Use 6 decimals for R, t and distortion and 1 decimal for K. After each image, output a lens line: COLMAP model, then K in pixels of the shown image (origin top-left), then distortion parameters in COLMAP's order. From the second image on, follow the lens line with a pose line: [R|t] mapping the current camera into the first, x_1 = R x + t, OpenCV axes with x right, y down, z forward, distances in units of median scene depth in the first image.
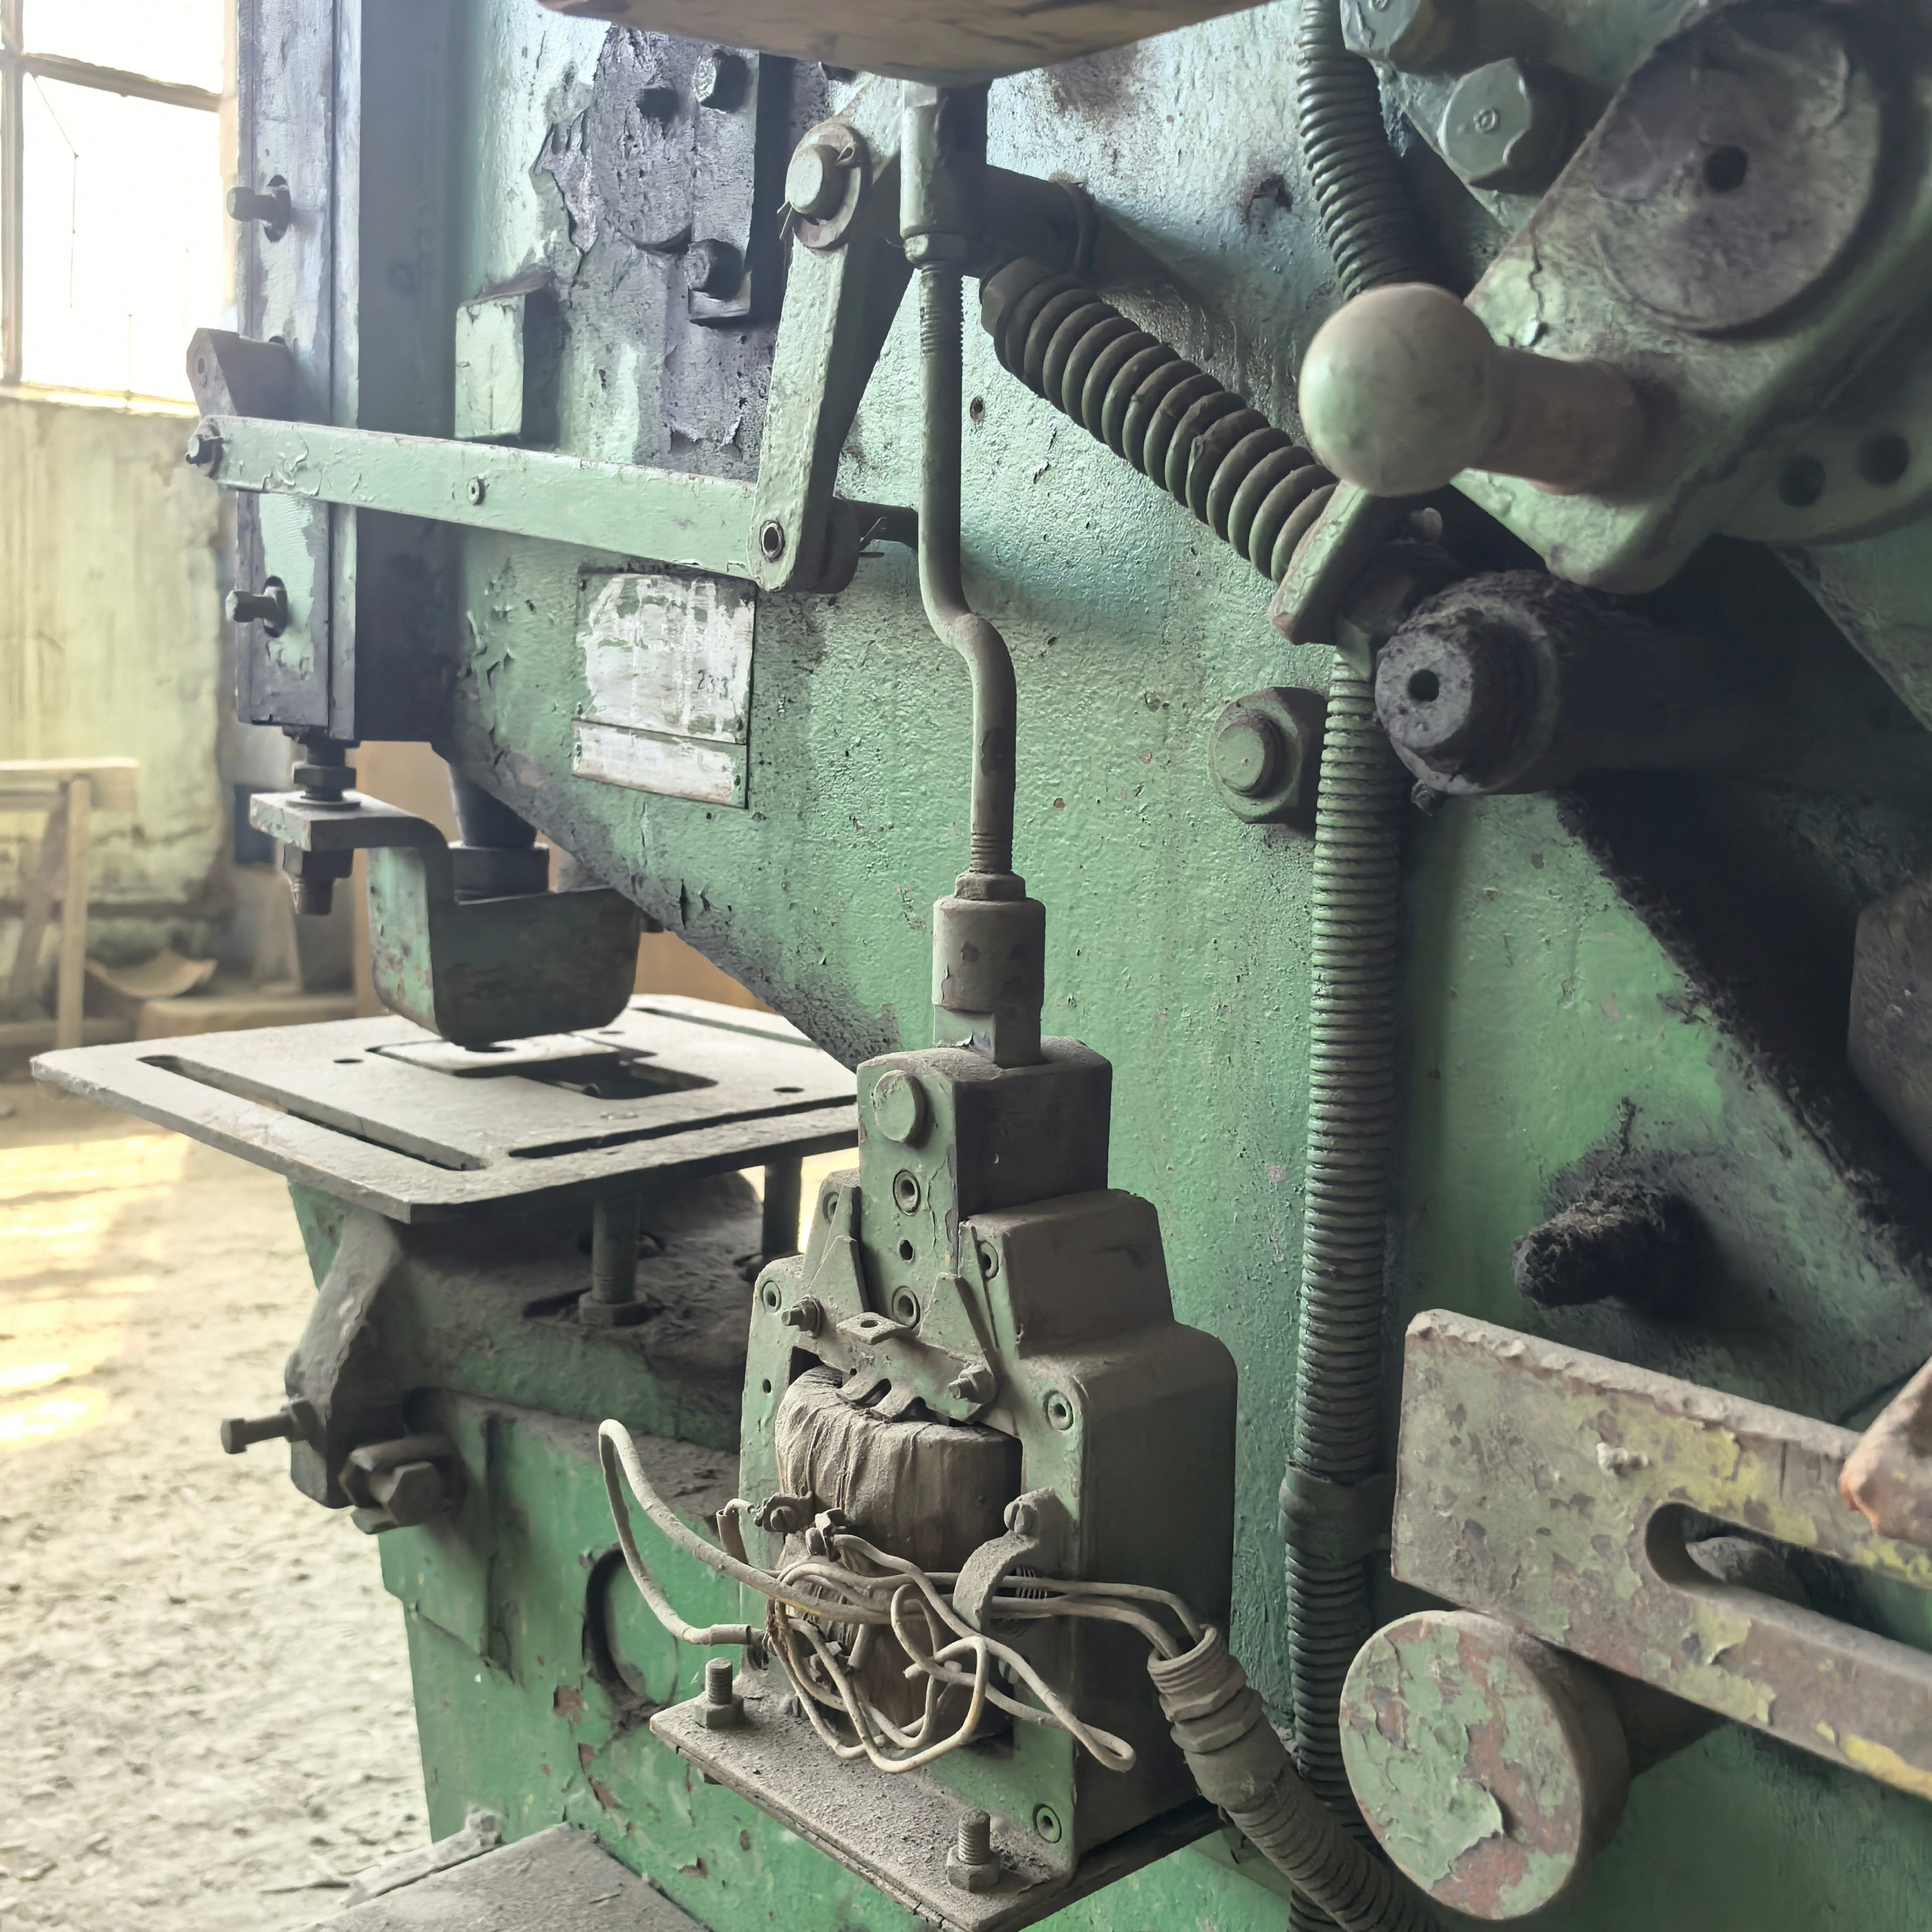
lens RADIAL K [[2082.5, 0, 976.2], [0, 2082.5, 955.6], [0, 0, 1]] dist [0.037071, -0.100954]
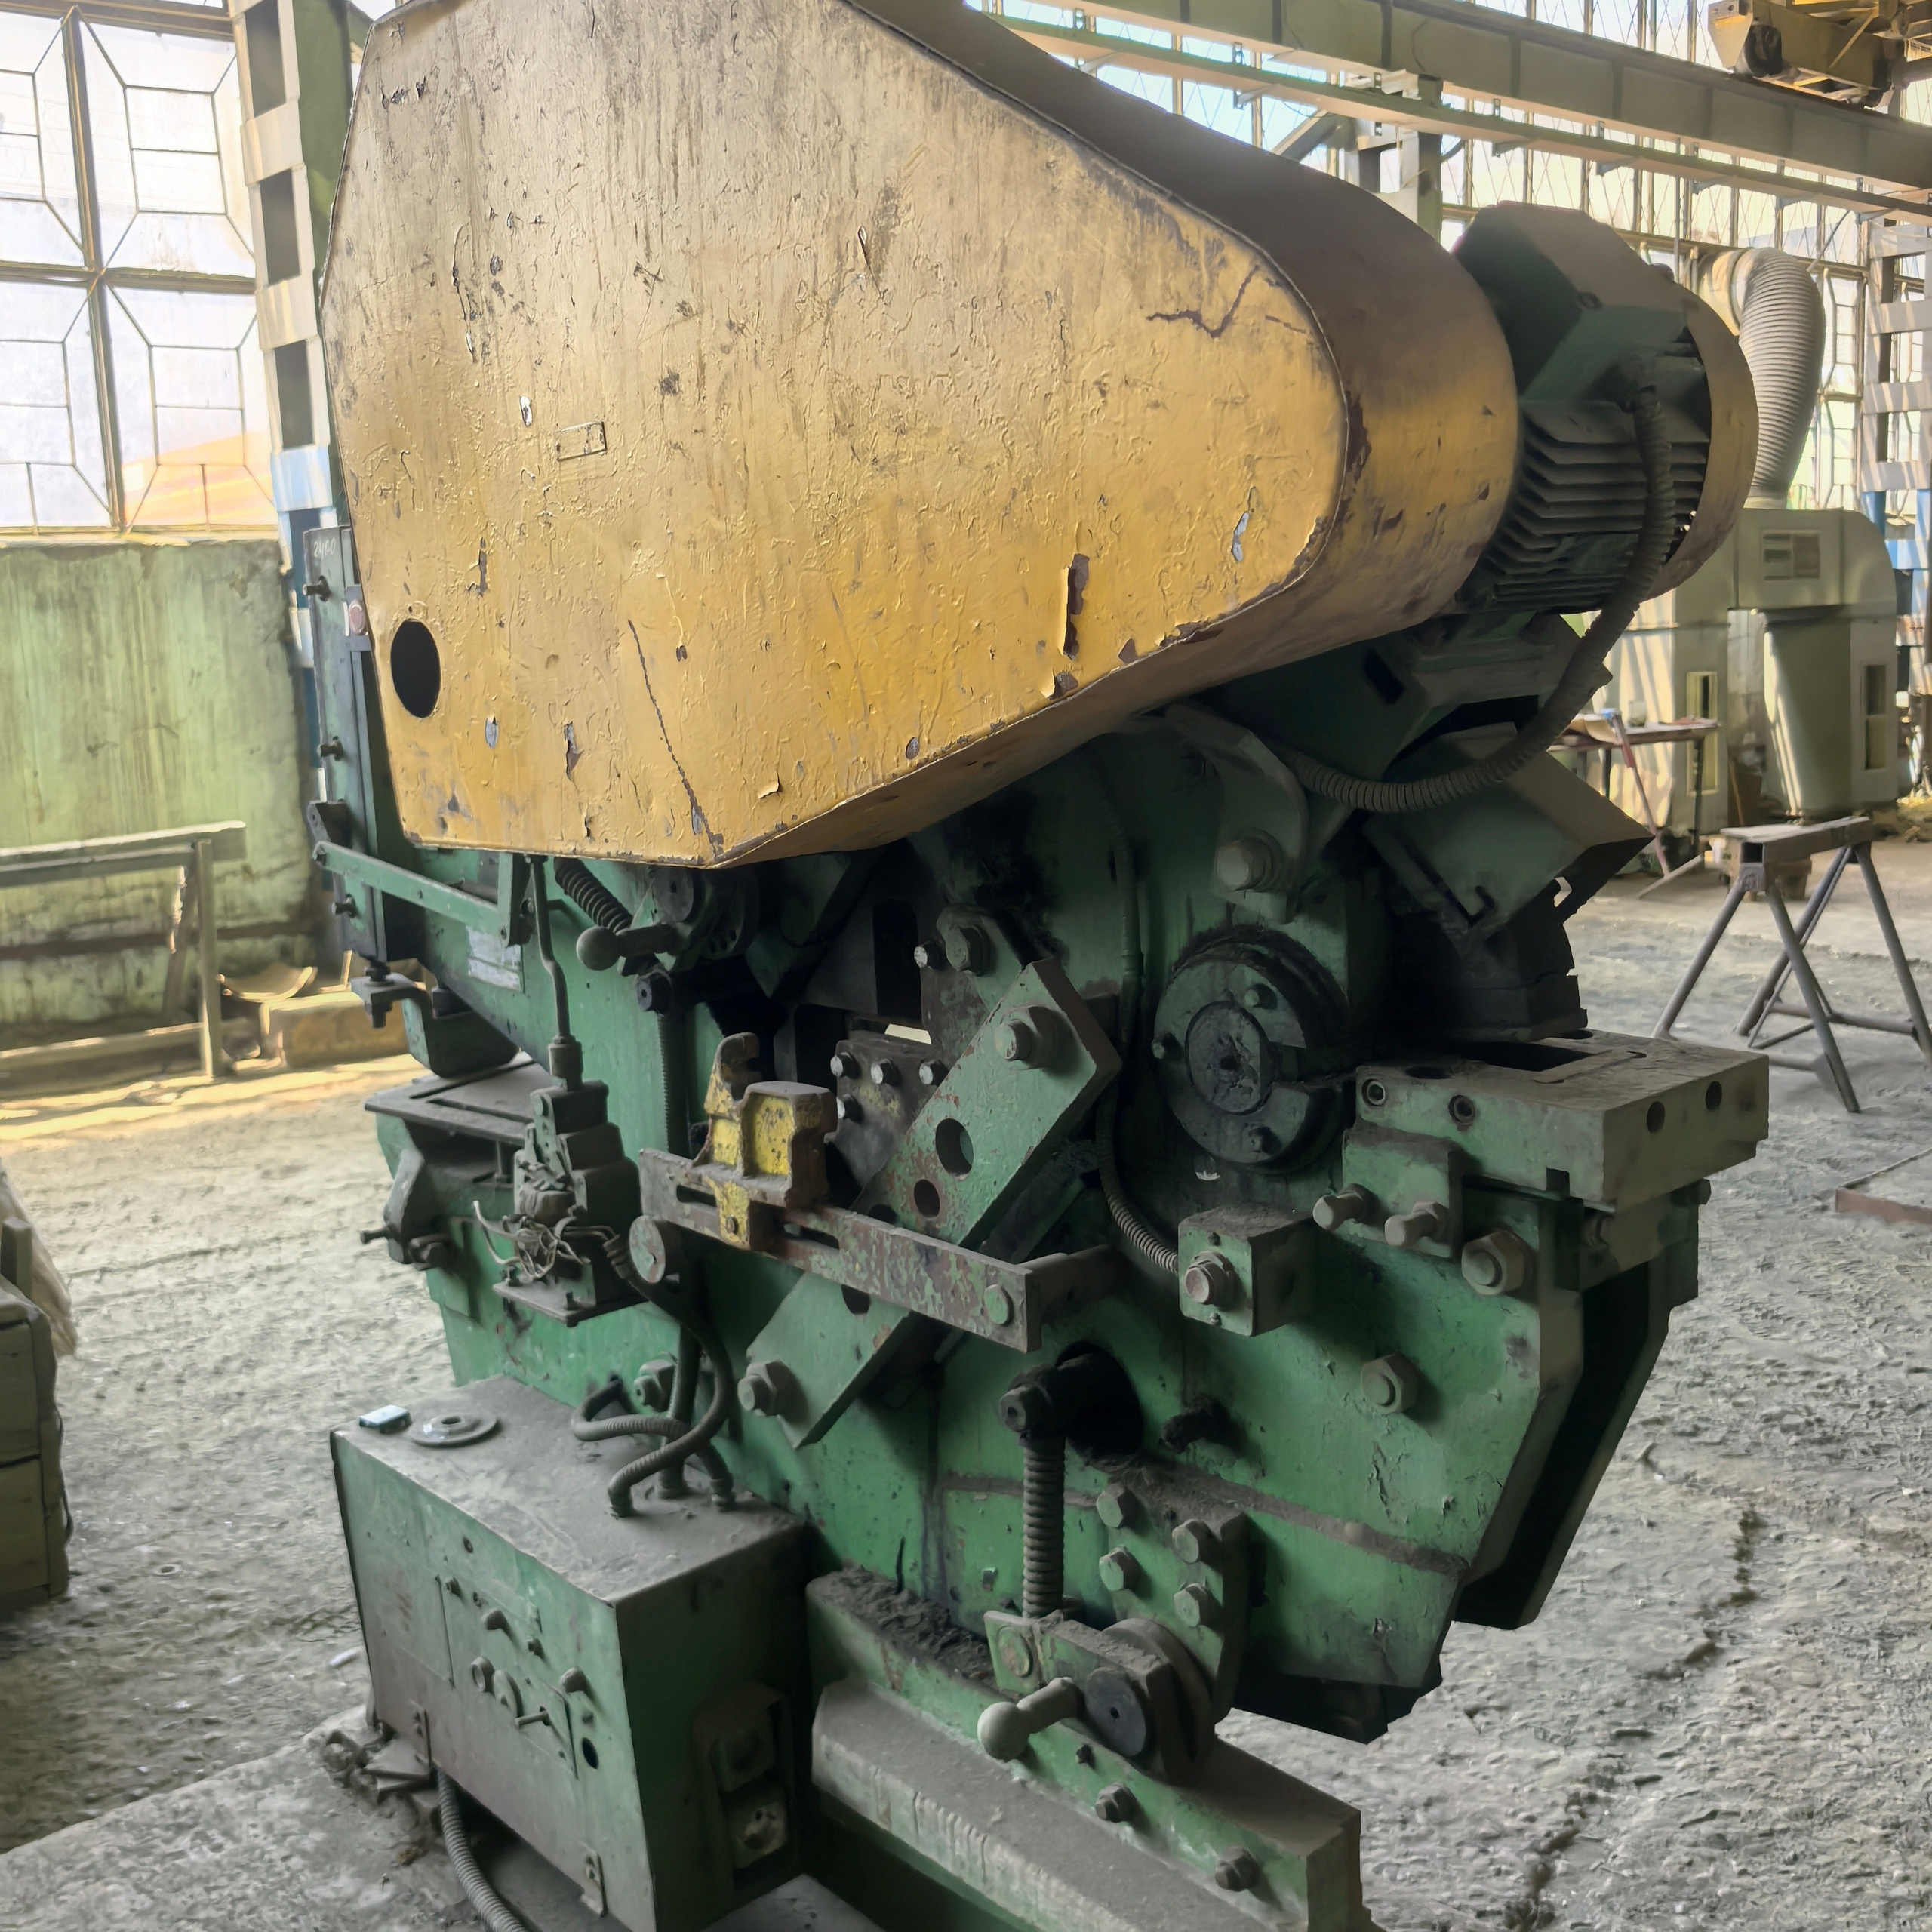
lens RADIAL K [[2088.7, 0, 963.4], [0, 2088.7, 926.0], [0, 0, 1]] dist [-0.000693, -0.032667]
pose [[0.995873, -0.079685, -0.043440, 0.559015], [0.081038, 0.996250, 0.030321, -0.182156], [0.040861, -0.033716, 0.998596, -1.635840]]
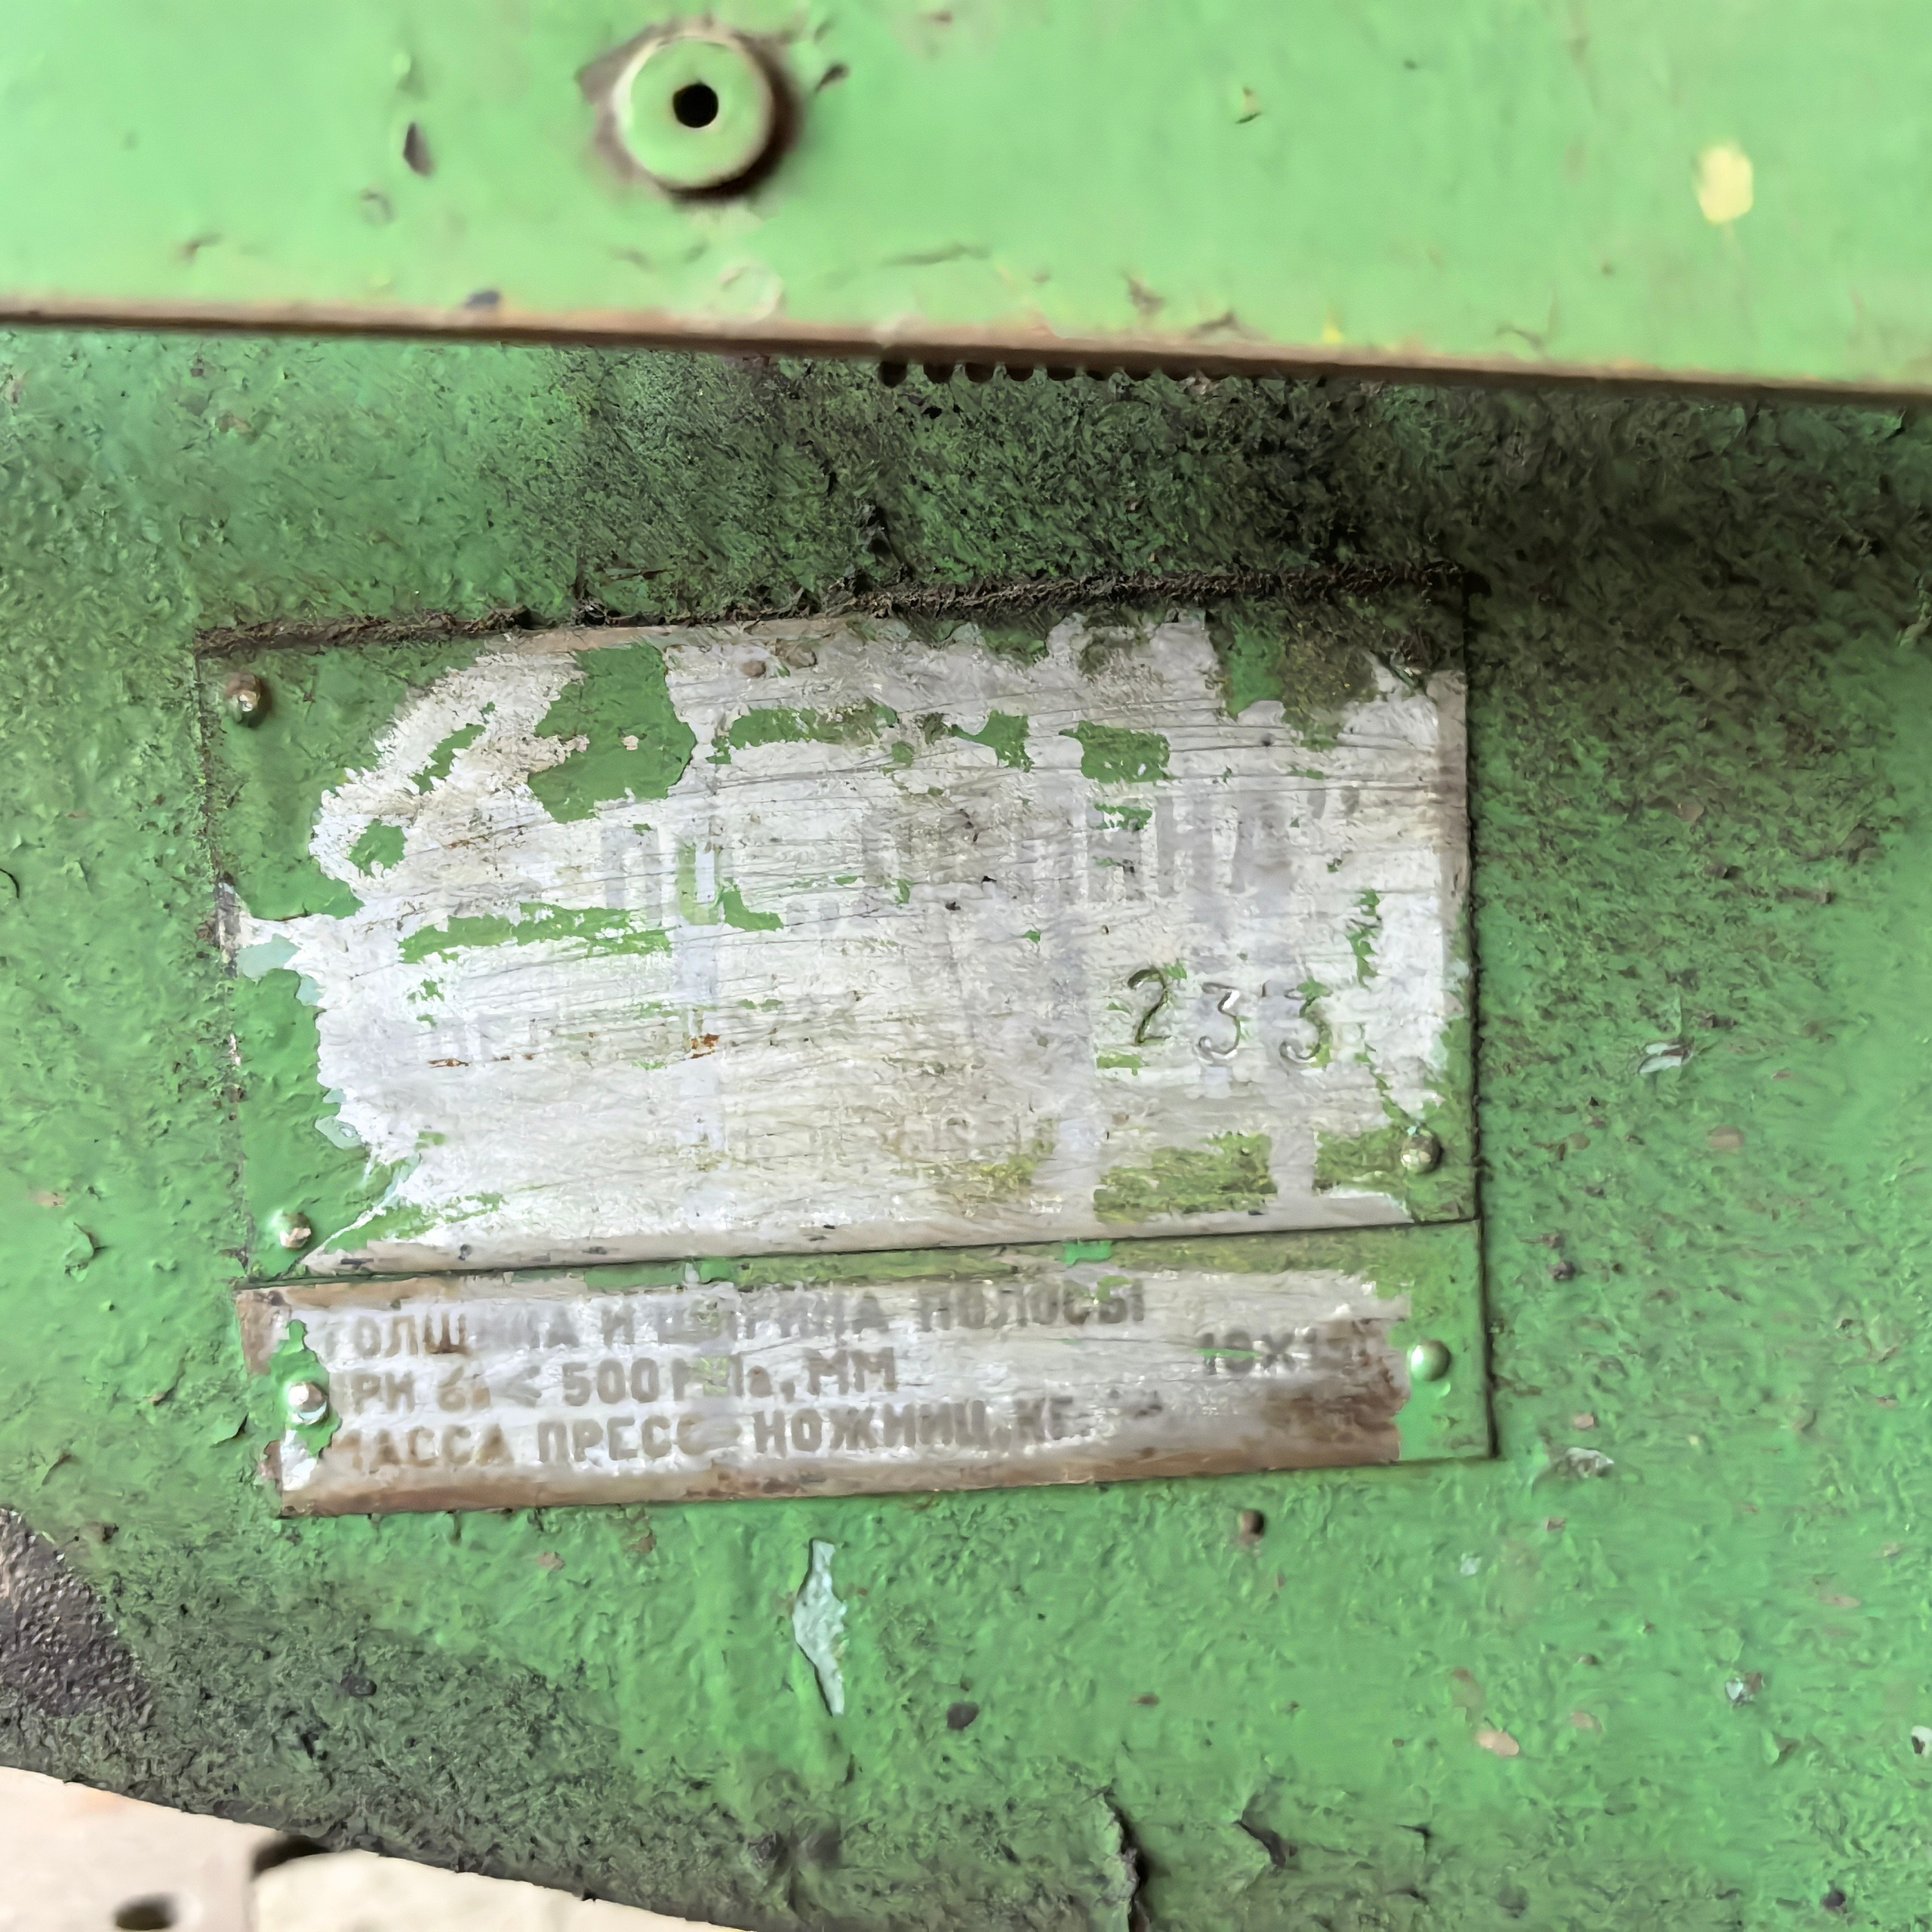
lens RADIAL K [[2247.1, 0, 847.1], [0, 2247.1, 964.7], [0, 0, 1]] dist [0.011490, -0.300133]
pose [[0.669952, -0.169149, 0.722878, -0.328061], [0.207397, 0.977574, 0.036534, -0.144942], [-0.712847, 0.125446, 0.690009, 0.785738]]
